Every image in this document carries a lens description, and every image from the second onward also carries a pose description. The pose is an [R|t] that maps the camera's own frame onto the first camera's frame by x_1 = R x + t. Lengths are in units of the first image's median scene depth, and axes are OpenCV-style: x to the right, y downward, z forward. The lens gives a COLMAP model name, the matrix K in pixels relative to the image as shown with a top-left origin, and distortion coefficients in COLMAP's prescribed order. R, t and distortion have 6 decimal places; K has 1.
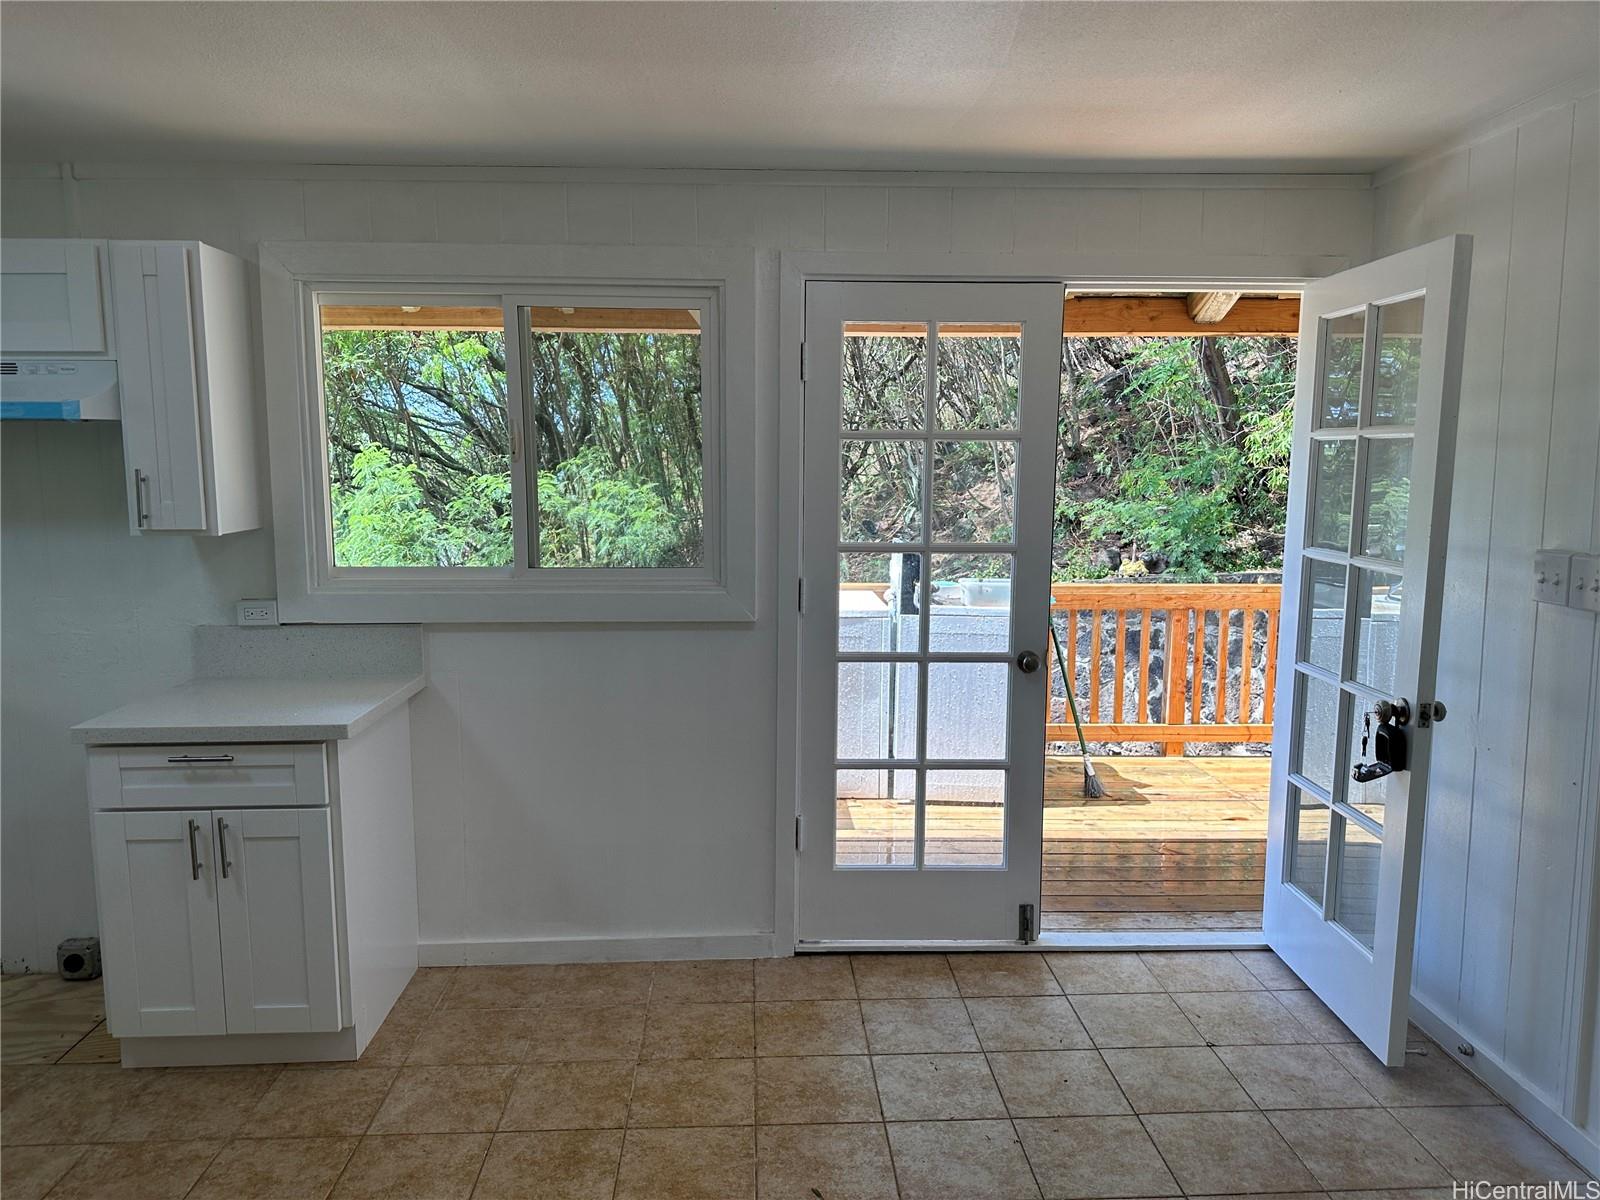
lens RADIAL K [[1122.9, 0, 797.9], [0, 1122.9, 591.3], [0, 0, 1]] dist [0.000893, -0.017474]
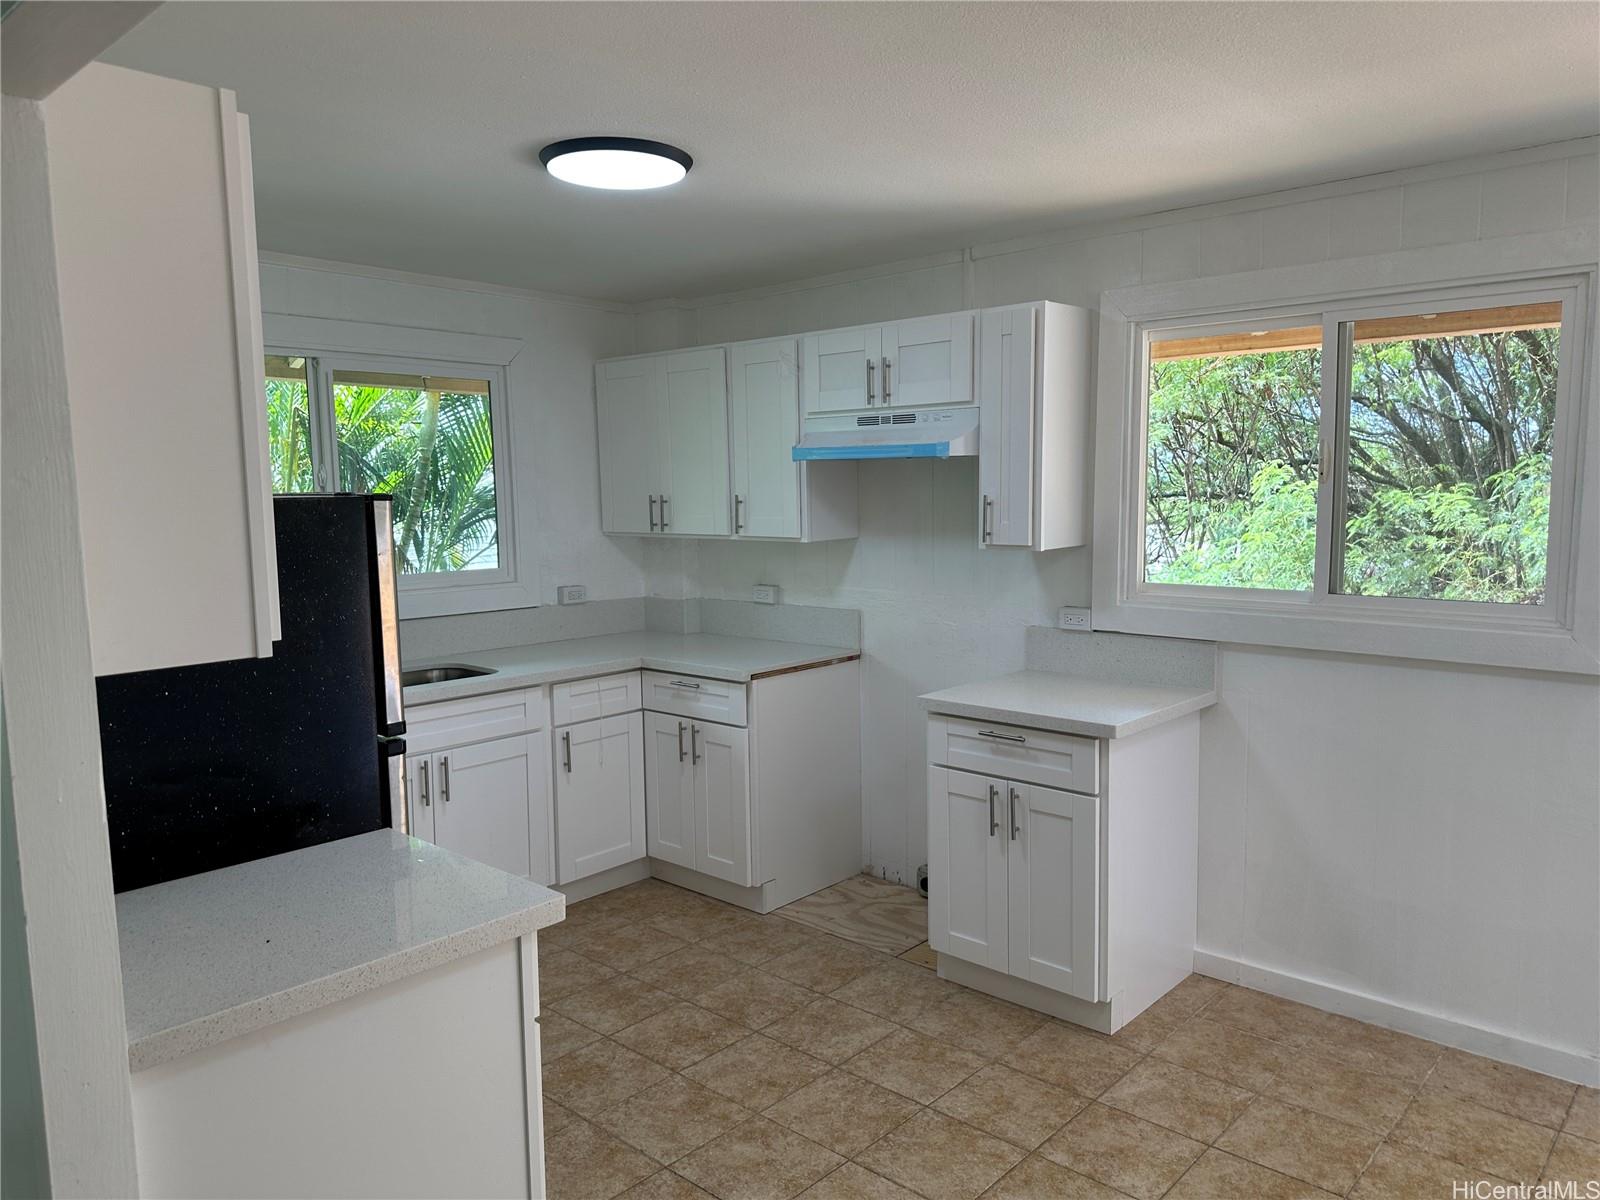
lens RADIAL K [[1095.5, 0, 796.4], [0, 1095.5, 592.7], [0, 0, 1]] dist [0.120439, -0.167354]
pose [[0.709219, 0.058029, -0.702596, 0.127066], [-0.065856, 0.997702, 0.015925, -0.008154], [0.701905, 0.034975, 0.711411, -0.002286]]
